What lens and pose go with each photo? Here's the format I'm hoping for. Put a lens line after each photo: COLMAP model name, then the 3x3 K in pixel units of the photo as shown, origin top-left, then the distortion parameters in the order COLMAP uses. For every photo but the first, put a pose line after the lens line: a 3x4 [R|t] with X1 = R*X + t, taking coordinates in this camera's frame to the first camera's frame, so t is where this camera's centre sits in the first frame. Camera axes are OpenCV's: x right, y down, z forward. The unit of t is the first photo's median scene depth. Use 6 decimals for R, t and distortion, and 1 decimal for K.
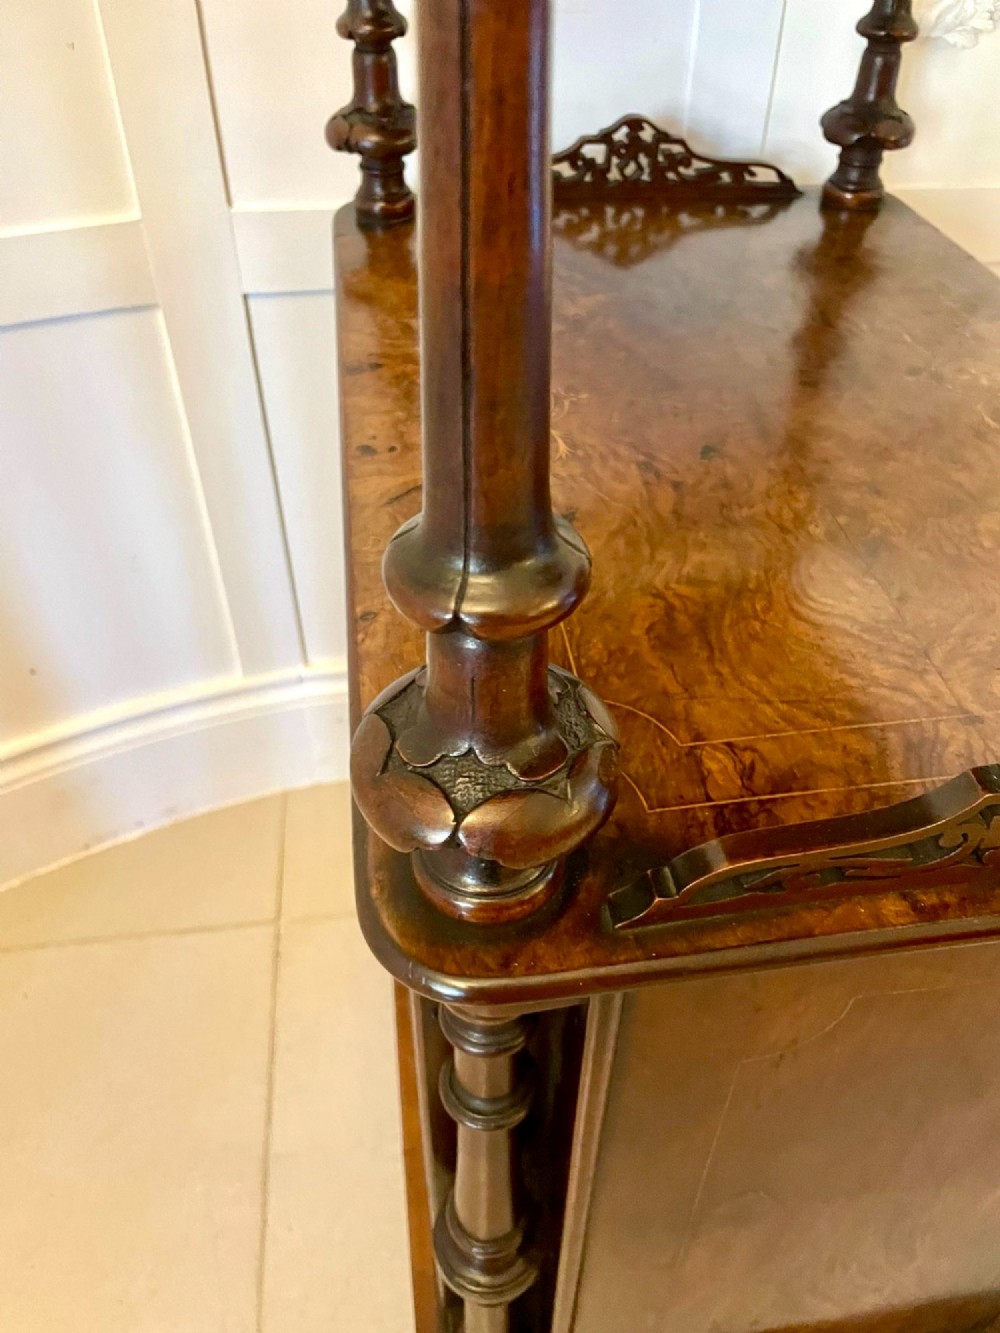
lens RADIAL K [[1026.2, 0, 506.9], [0, 1026.2, 668.5], [0, 0, 1]] dist [0.067104, -0.094863]
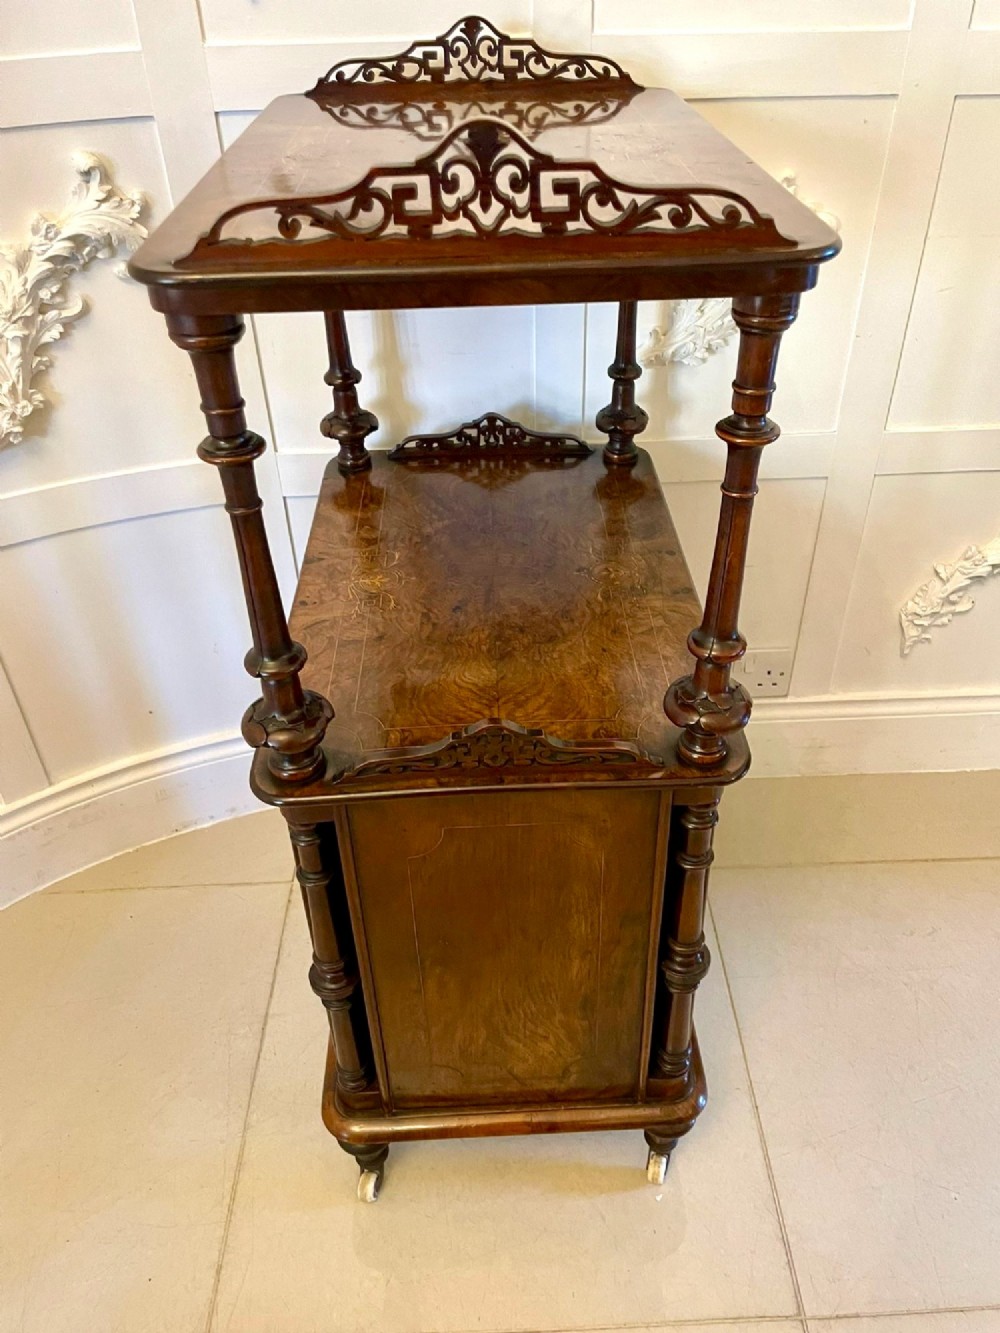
lens RADIAL K [[1026.2, 0, 503.2], [0, 1026.2, 676.3], [0, 0, 1]] dist [0.067104, -0.094863]
pose [[0.993081, 0.034721, -0.112185, 0.365066], [-0.043694, 0.995952, -0.078549, 0.064073], [0.109004, 0.082908, 0.990578, -0.748709]]
